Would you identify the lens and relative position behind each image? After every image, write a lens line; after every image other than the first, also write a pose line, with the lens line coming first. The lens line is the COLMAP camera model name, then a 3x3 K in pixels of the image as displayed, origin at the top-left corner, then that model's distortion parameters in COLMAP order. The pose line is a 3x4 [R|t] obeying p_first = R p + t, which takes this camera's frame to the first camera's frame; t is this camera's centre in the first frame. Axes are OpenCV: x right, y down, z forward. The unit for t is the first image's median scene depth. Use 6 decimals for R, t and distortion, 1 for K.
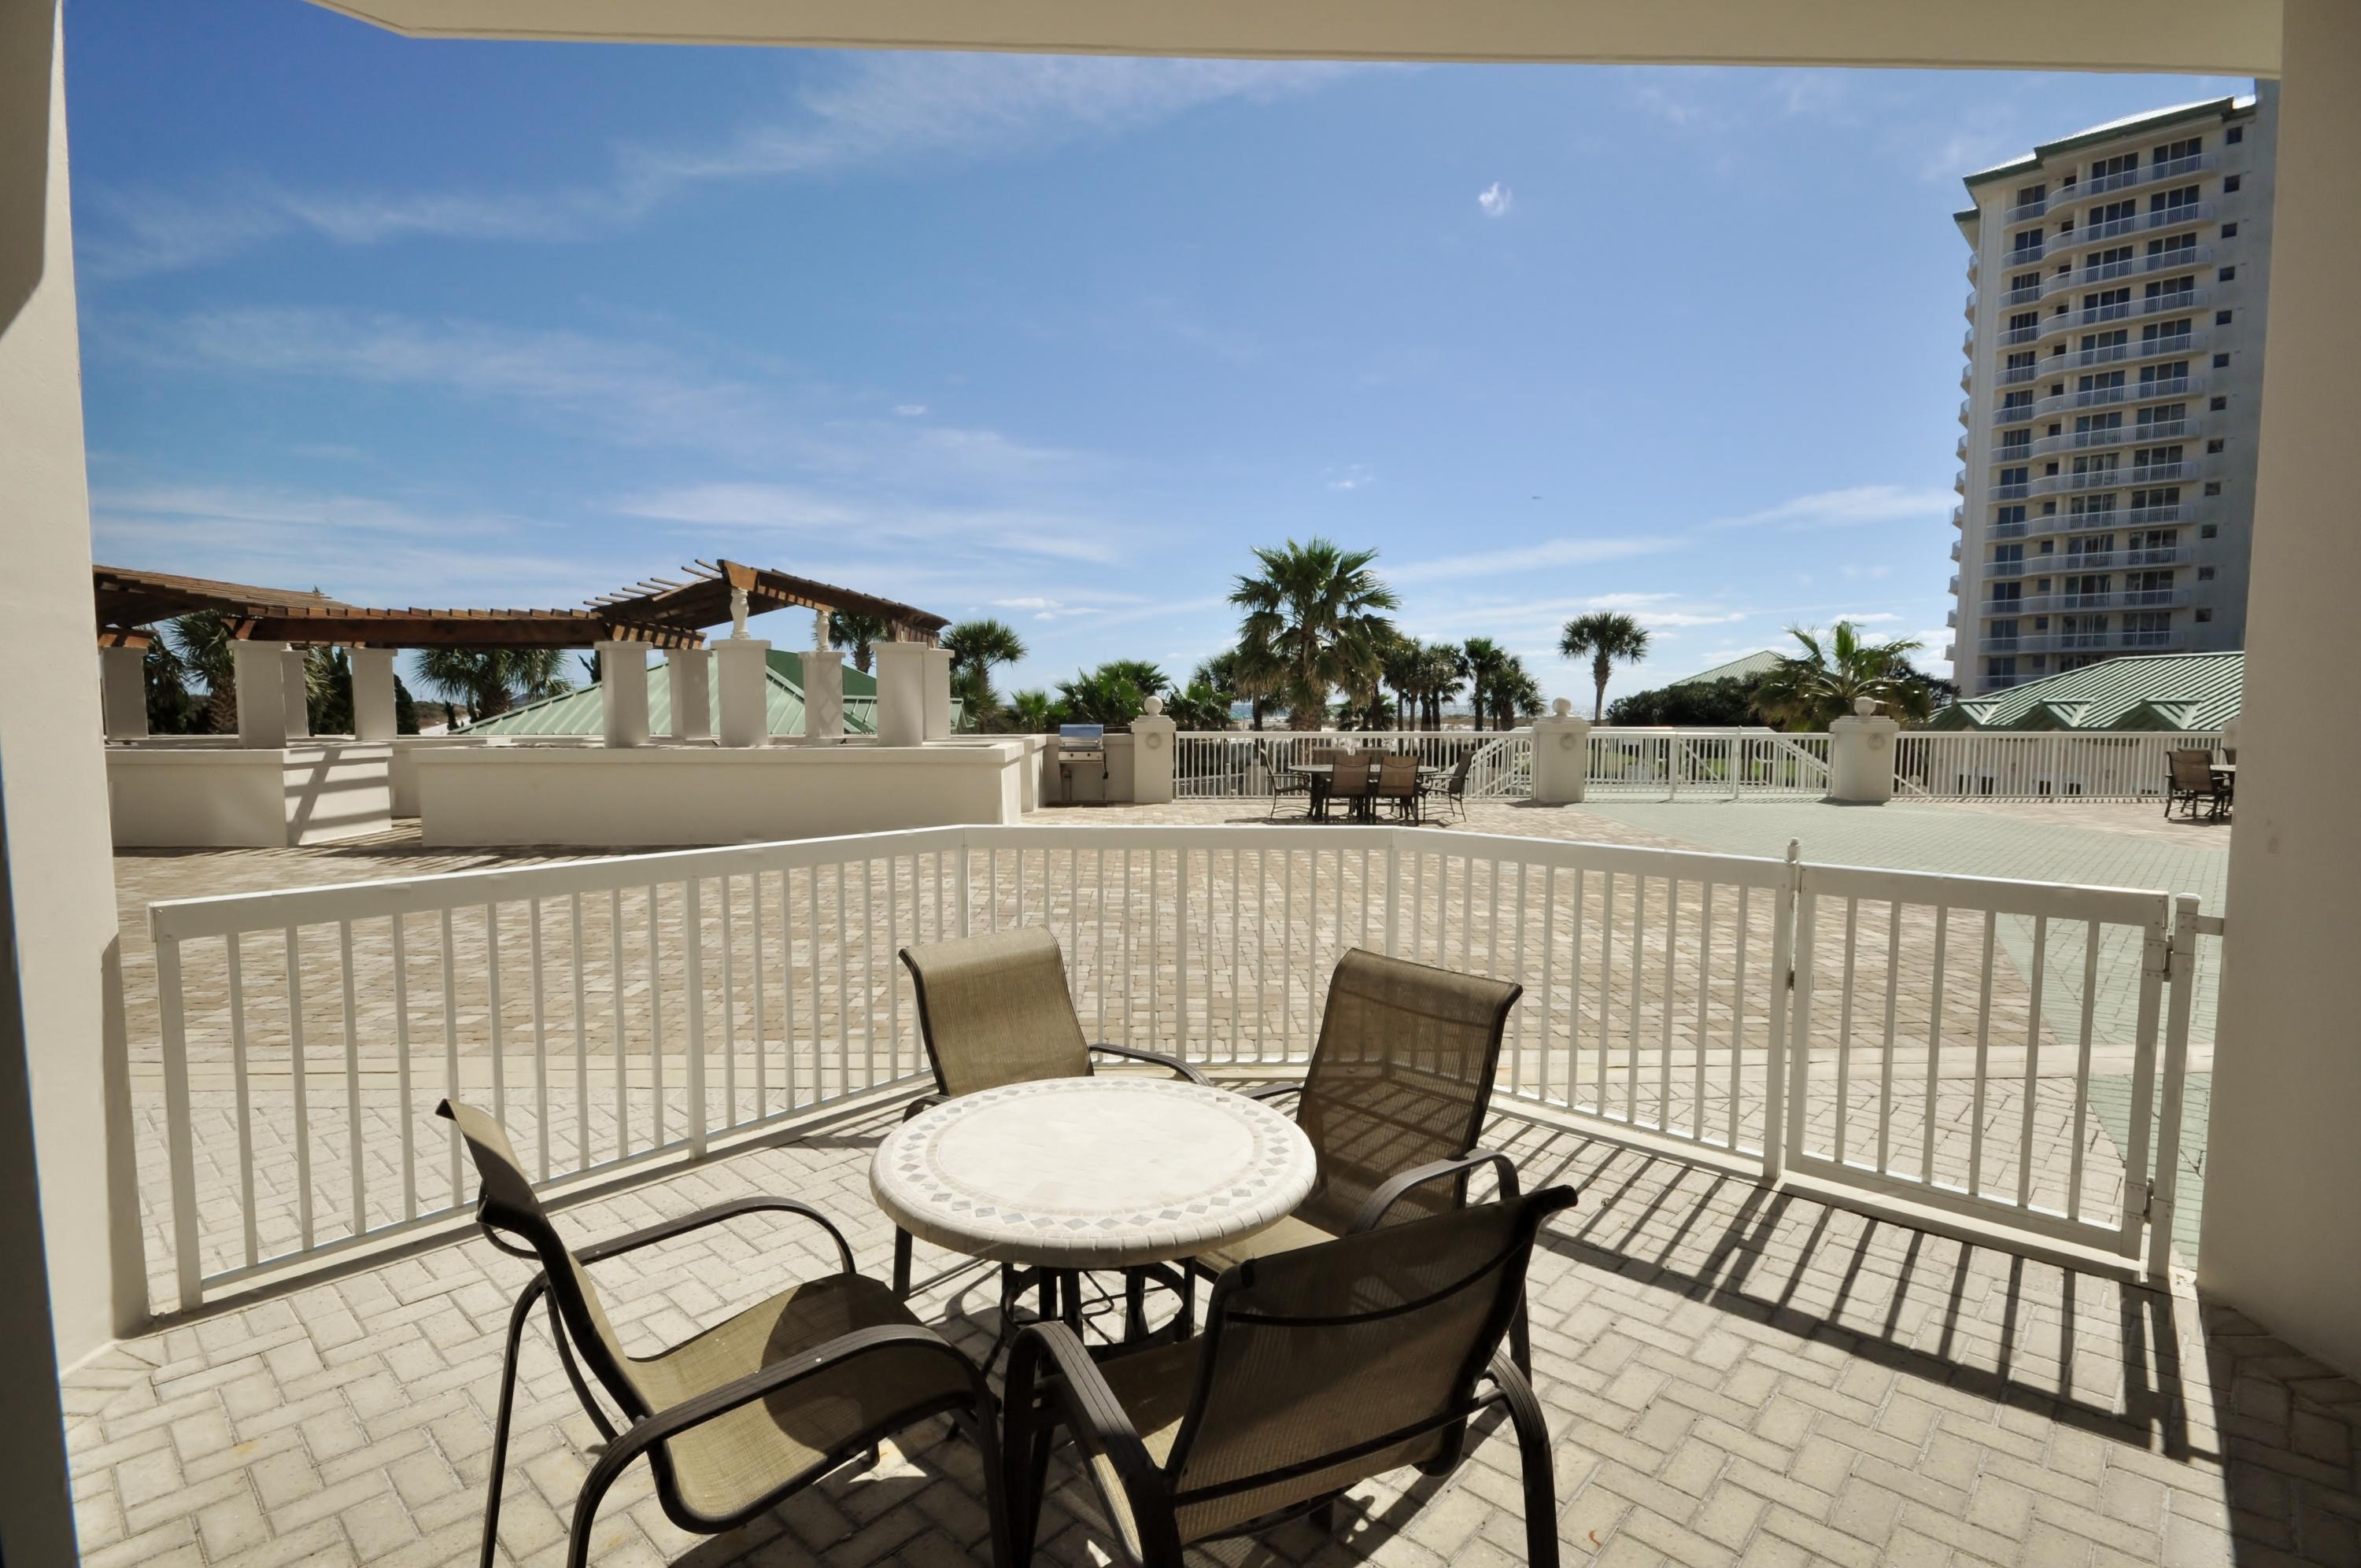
lens RADIAL K [[1134.1, 0, 1172.6], [0, 1134.1, 776.1], [0, 0, 1]] dist [-0.005031, -0.000371]
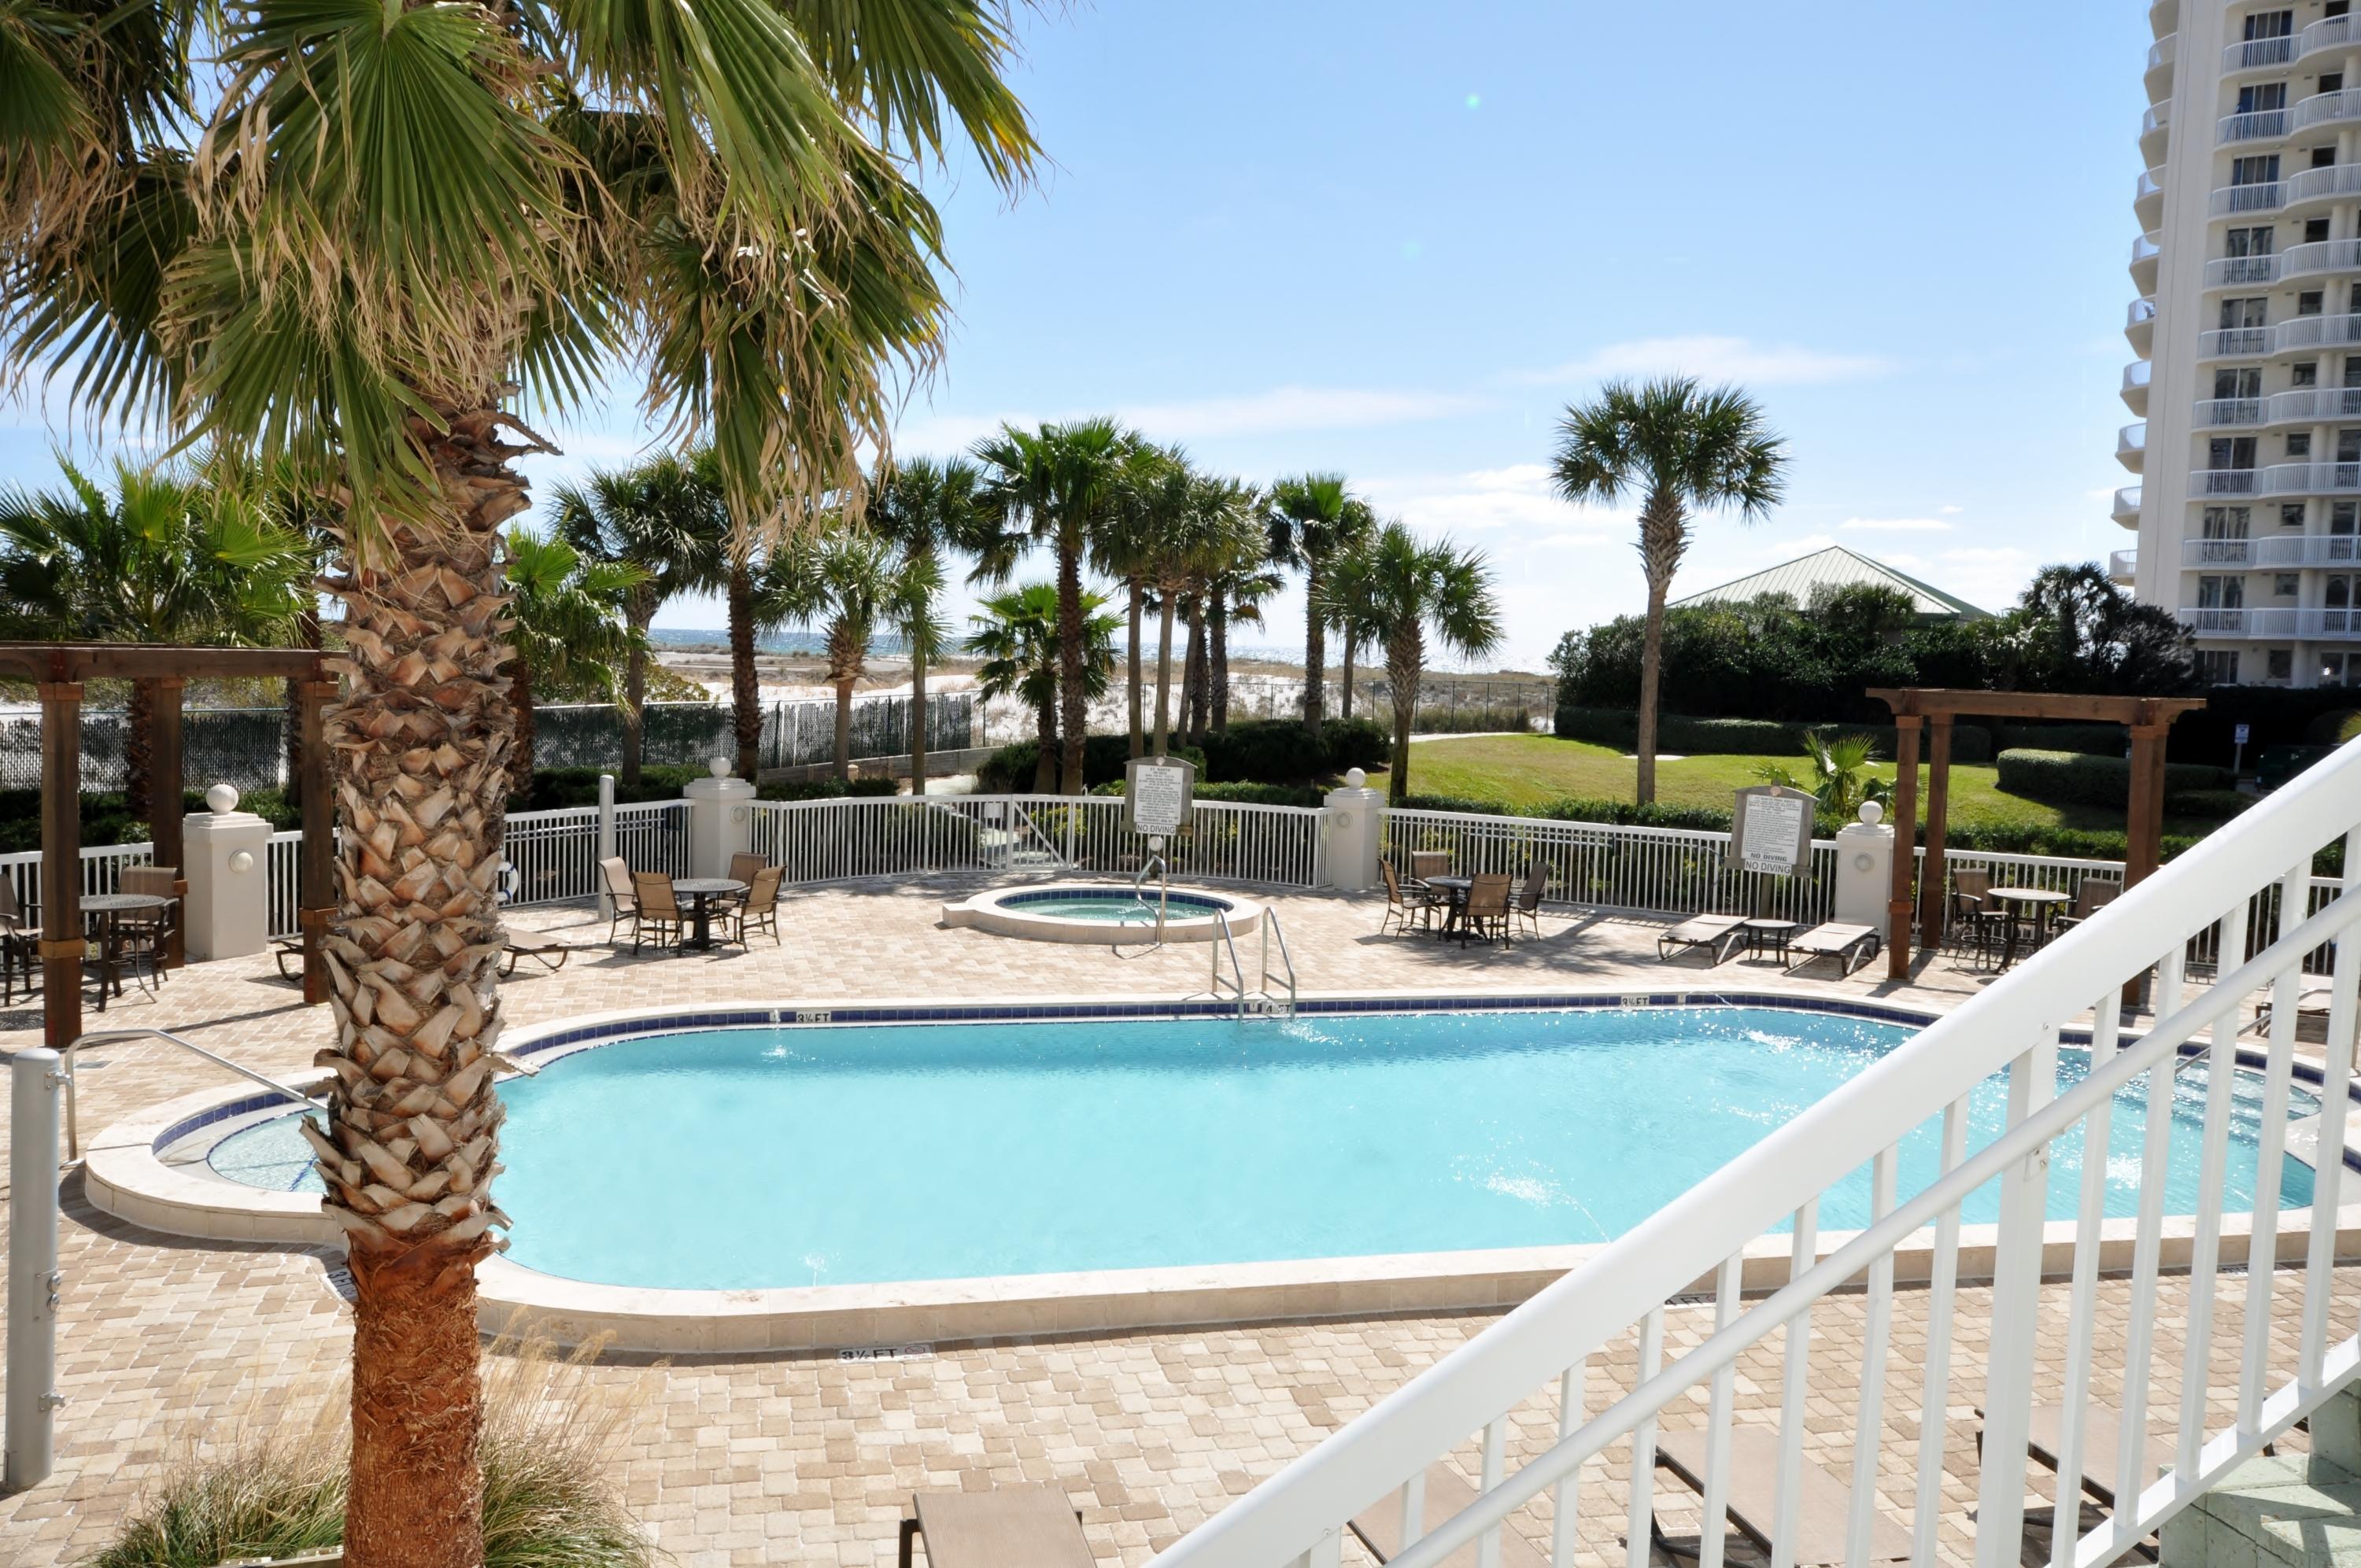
lens RADIAL K [[1906.4, 0, 1181.4], [0, 1906.4, 784.1], [0, 0, 1]] dist [-0.018034, -0.007536]
pose [[0.974458, 0.008820, 0.224396, 0.065739], [-0.011457, 0.999880, 0.010453, -0.012858], [-0.224277, -0.012757, 0.974442, 0.332548]]
